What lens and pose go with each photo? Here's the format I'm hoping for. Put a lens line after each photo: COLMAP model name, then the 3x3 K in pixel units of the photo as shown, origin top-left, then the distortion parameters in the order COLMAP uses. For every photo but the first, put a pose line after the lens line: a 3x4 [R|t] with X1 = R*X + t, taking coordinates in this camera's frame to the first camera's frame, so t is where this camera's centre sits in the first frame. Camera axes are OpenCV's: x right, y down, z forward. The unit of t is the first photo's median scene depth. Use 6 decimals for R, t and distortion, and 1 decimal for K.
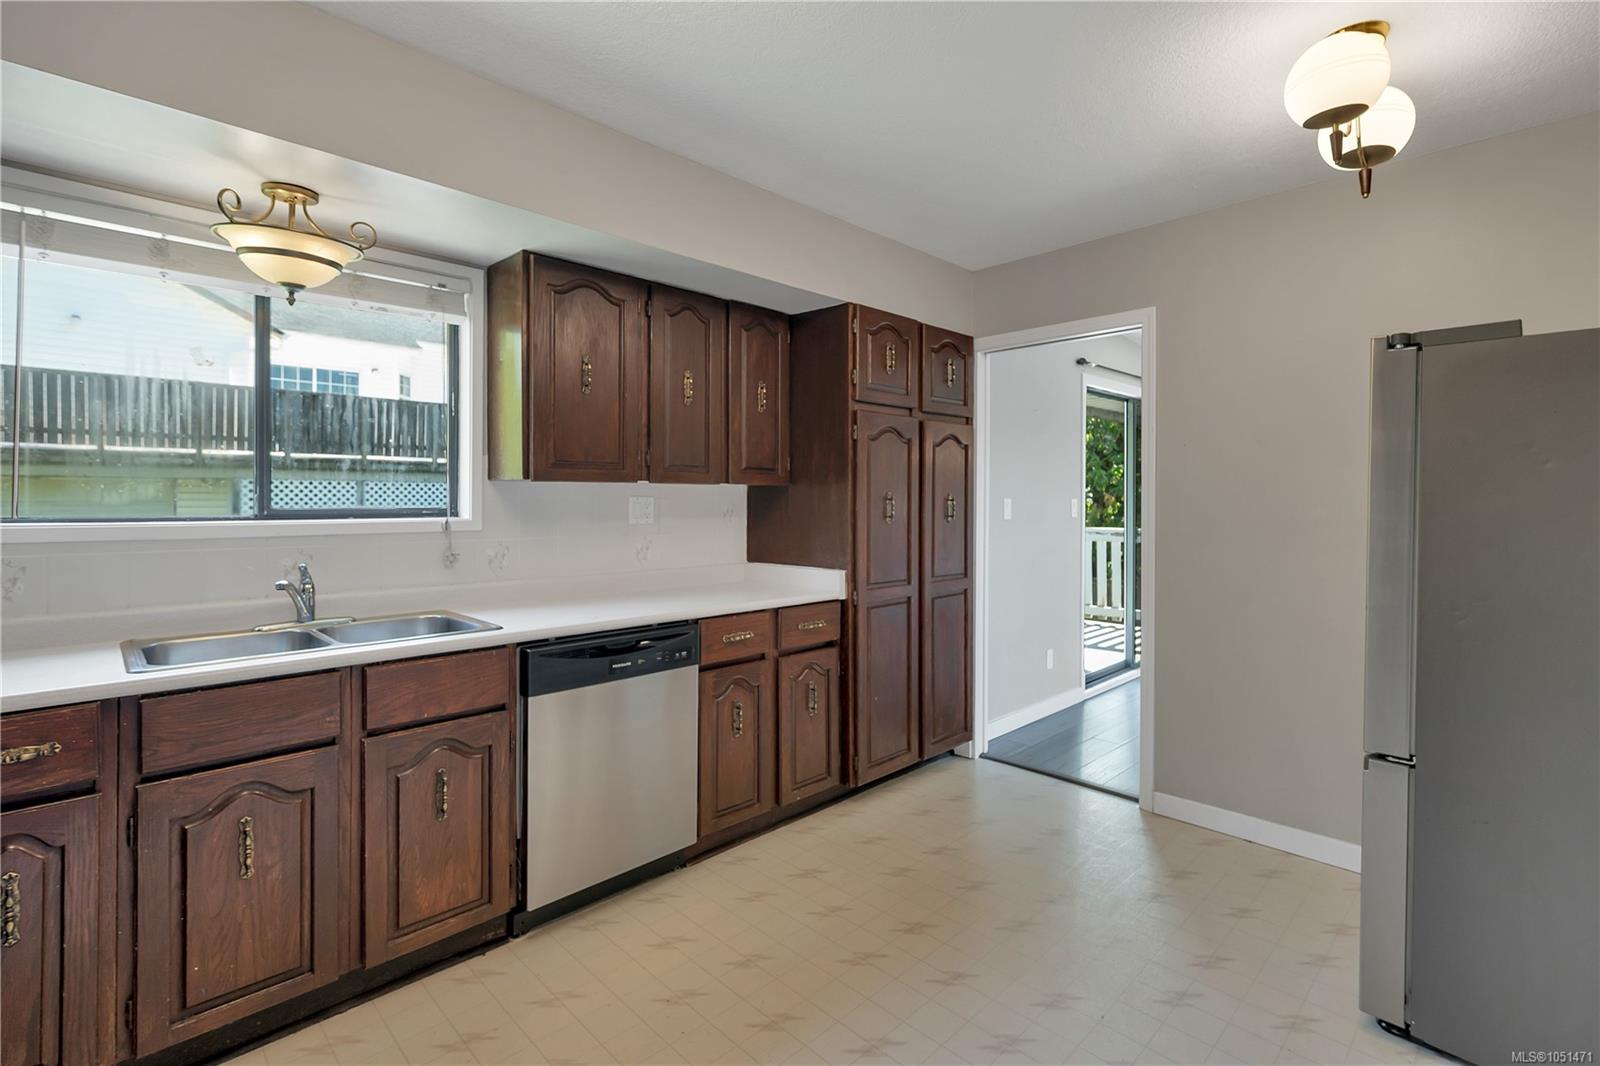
lens RADIAL K [[737.4, 0, 804.2], [0, 737.4, 501.6], [0, 0, 1]] dist [-0.000135, -0.000043]
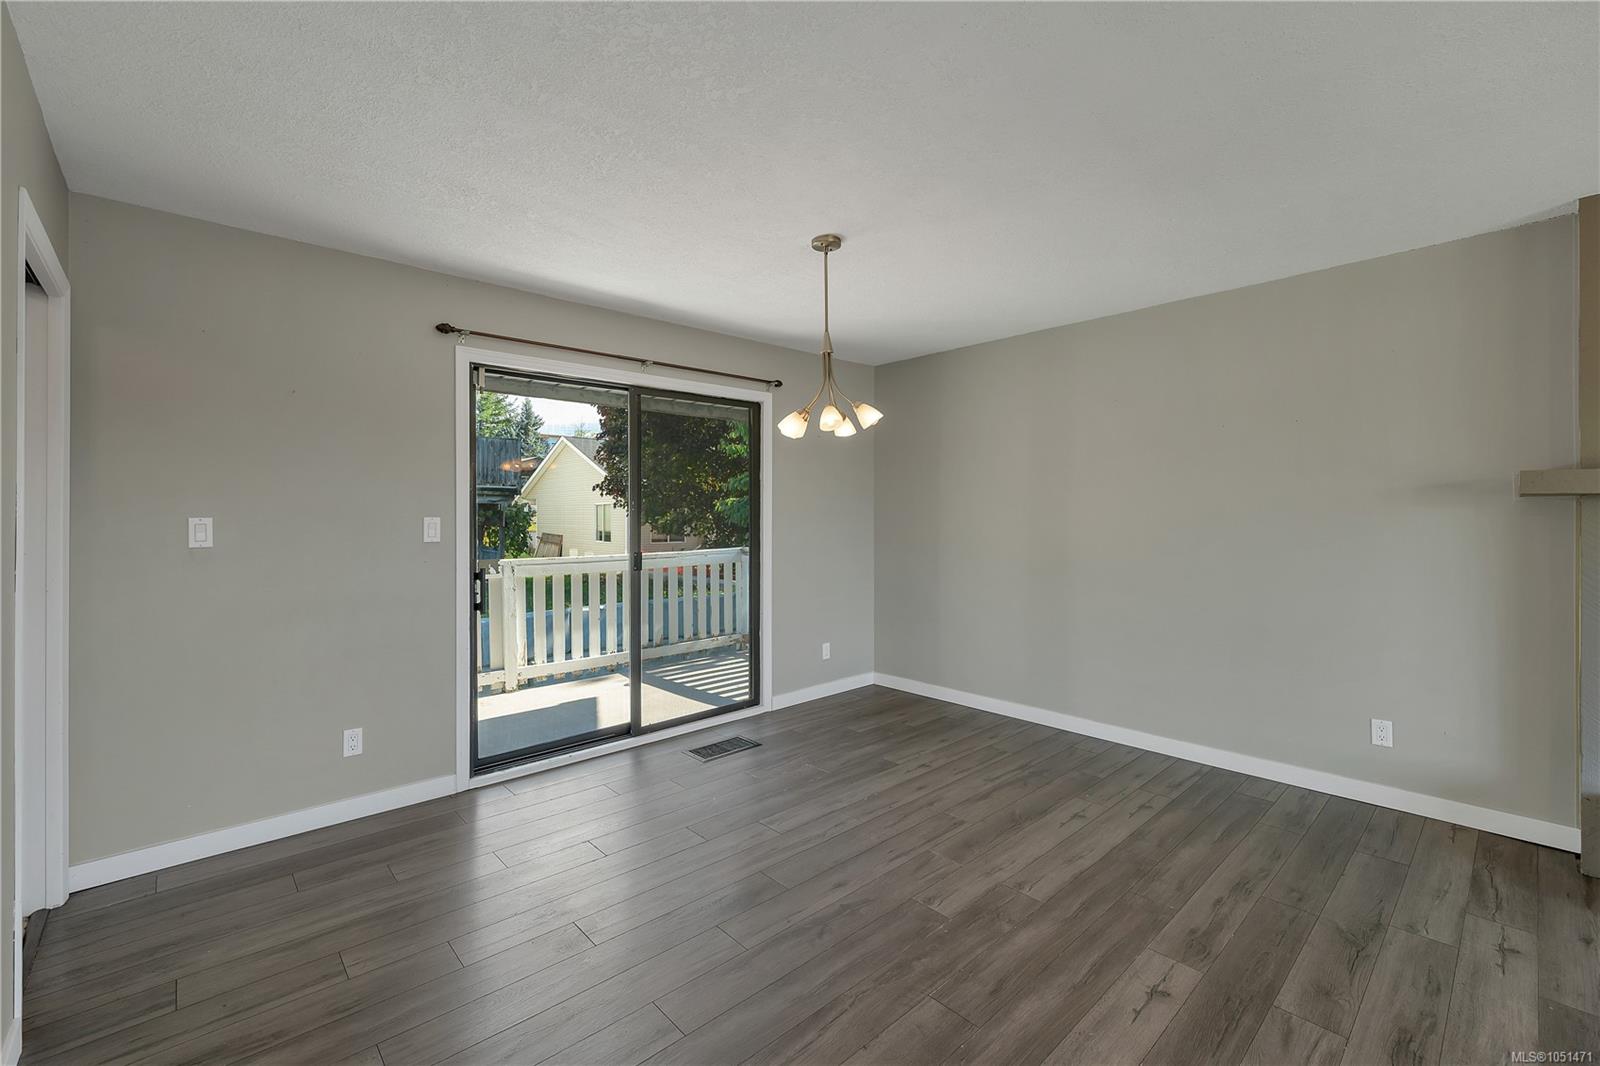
lens RADIAL K [[669.7, 0, 802.7], [0, 669.7, 513.0], [0, 0, 1]] dist [-0.001319, -0.000162]
pose [[0.999474, -0.004423, -0.032127, 1.194693], [0.004147, 0.999954, -0.008662, 0.001055], [0.032164, 0.008524, 0.999446, 0.573144]]
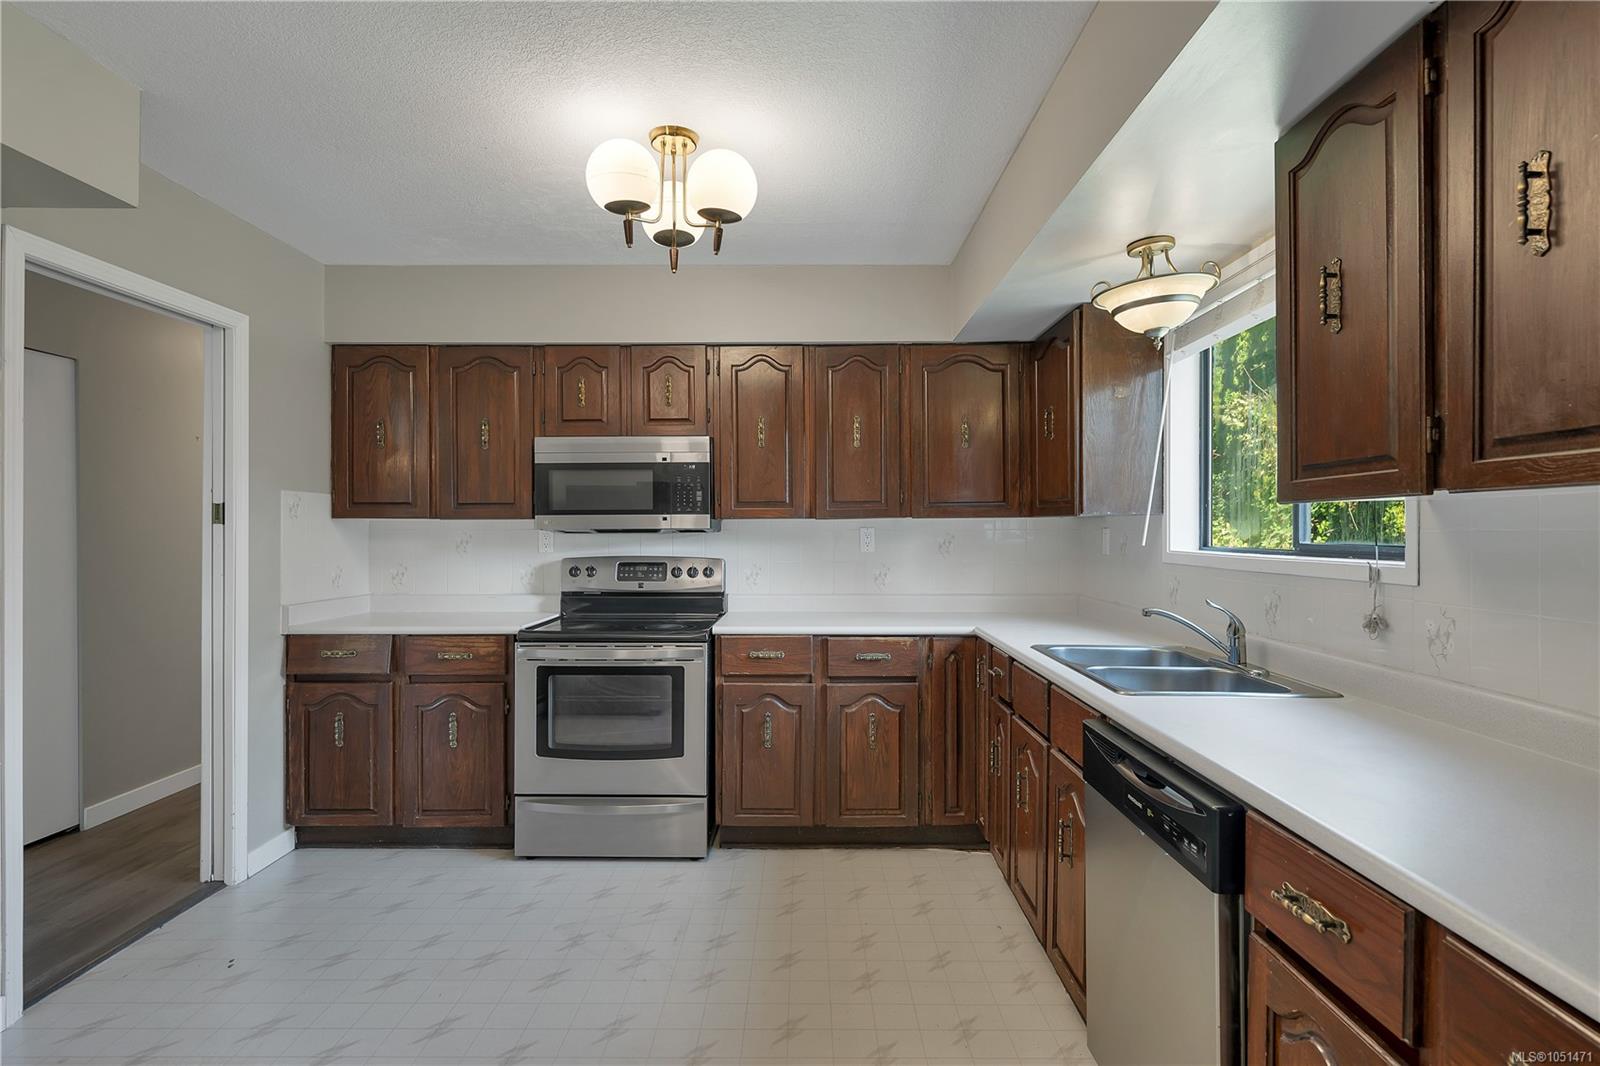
lens RADIAL K [[817.0, 0, 800.0], [0, 817.0, 533.0], [0, 0, 1]] dist [0.000330, 0.000014]
pose [[-0.709188, -0.002588, -0.705015, 0.358277], [-0.005541, 0.999983, 0.001903, -0.001682], [0.704998, 0.005256, -0.709190, 1.057056]]
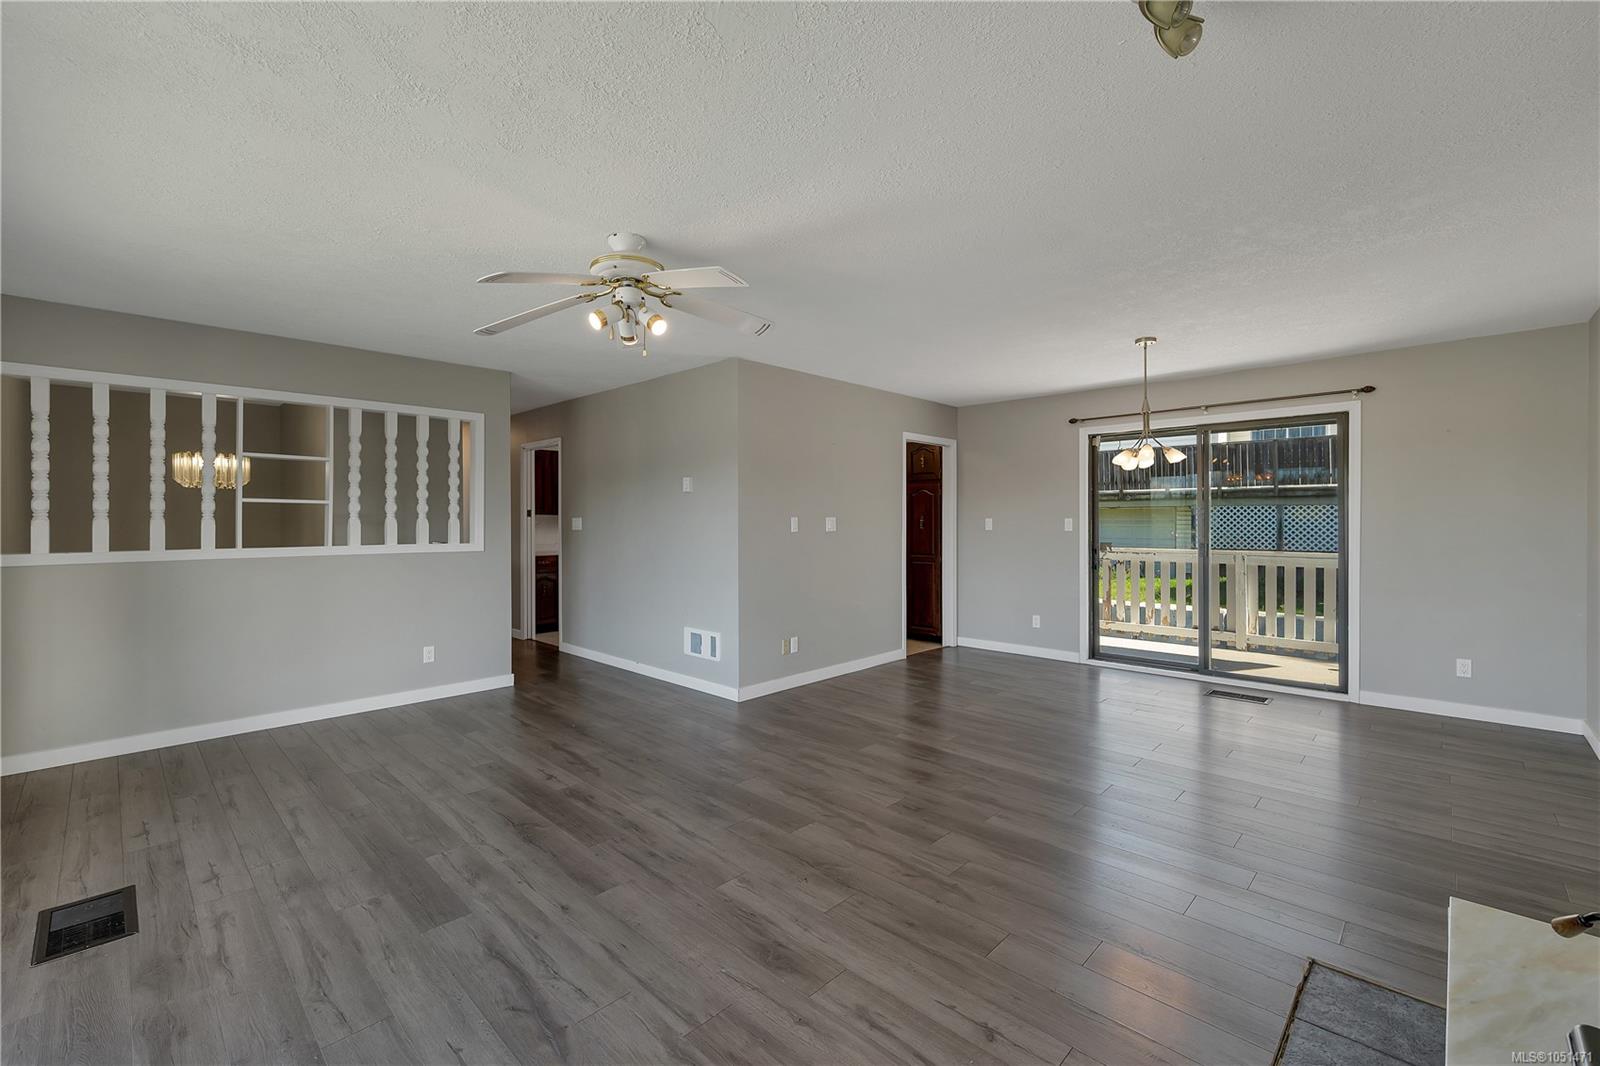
lens RADIAL K [[677.2, 0, 805.0], [0, 677.2, 517.6], [0, 0, 1]] dist [0.000728, 0.000352]
pose [[0.023022, -0.004441, -0.999725, 2.660873], [-0.002932, 0.999986, -0.004509, 0.005440], [0.999731, 0.003035, 0.023009, 0.739934]]
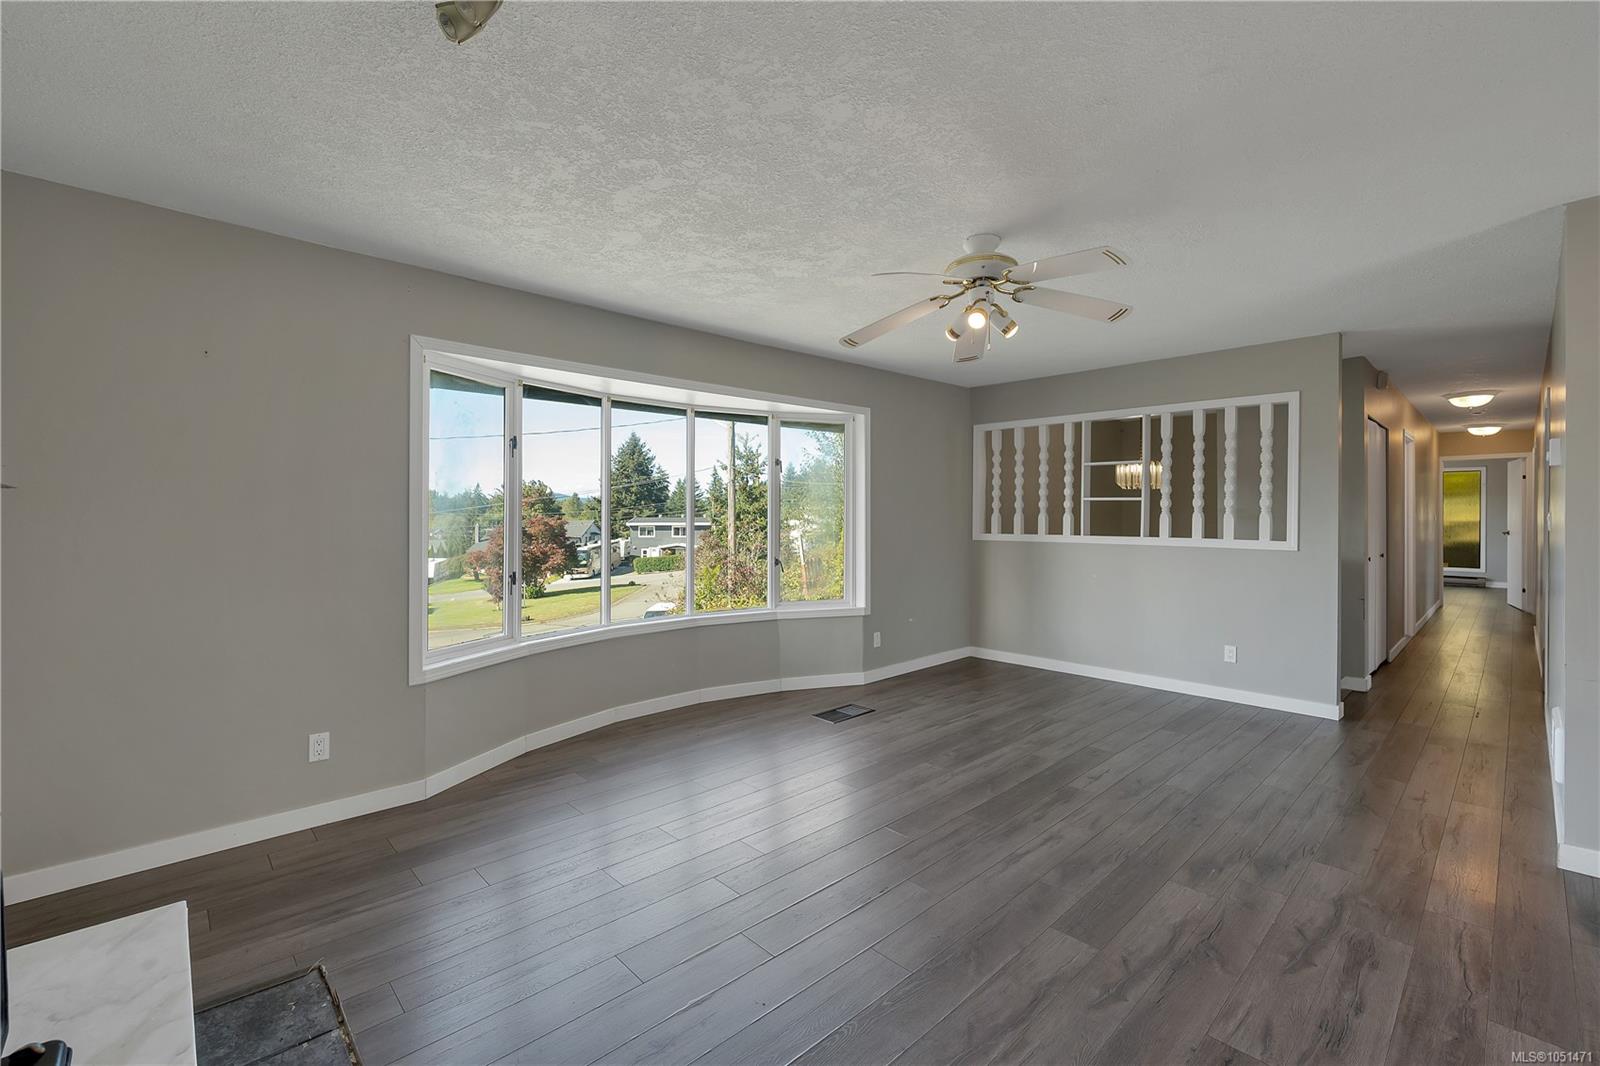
lens RADIAL K [[681.9, 0, 809.3], [0, 681.9, 519.4], [0, 0, 1]] dist [0.002222, 0.000119]
pose [[-0.999854, -0.005855, 0.016079, 1.937737], [-0.005677, 0.999922, 0.011109, 0.005124], [-0.016143, 0.011016, -0.999809, 1.483475]]
